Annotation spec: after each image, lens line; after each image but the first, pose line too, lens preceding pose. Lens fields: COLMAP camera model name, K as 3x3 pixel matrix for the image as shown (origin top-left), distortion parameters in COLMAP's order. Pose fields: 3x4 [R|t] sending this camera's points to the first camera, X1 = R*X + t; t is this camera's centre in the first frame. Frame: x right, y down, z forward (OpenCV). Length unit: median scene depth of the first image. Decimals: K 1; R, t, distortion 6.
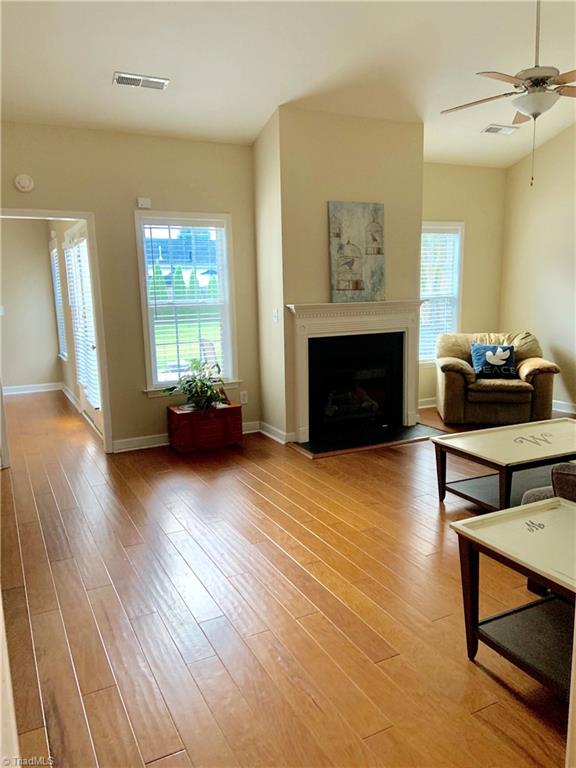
lens RADIAL K [[584.9, 0, 290.2], [0, 584.9, 384.3], [0, 0, 1]] dist [0.095364, -0.048792]
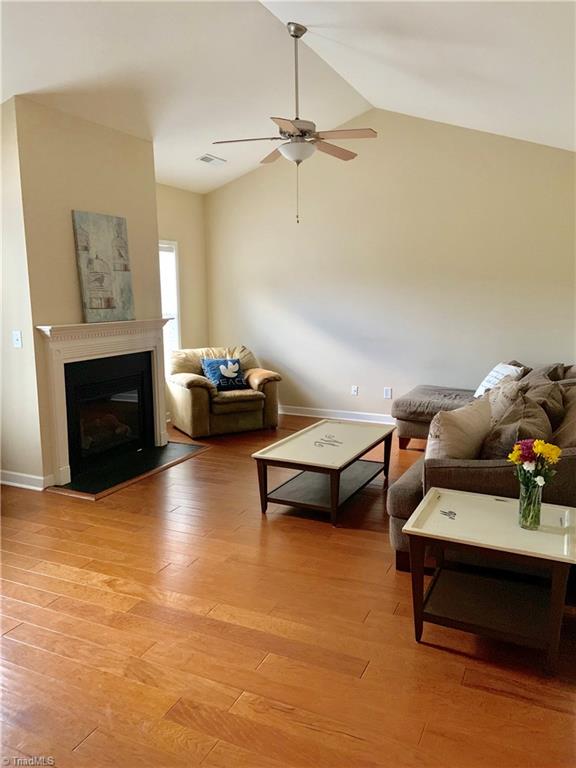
lens RADIAL K [[584.9, 0, 289.9], [0, 584.9, 381.5], [0, 0, 1]] dist [0.095364, -0.048792]
pose [[0.788673, -0.082150, 0.609300, -0.236189], [0.092463, 0.995610, 0.014551, -0.033320], [-0.607821, 0.044861, 0.792806, 0.094083]]
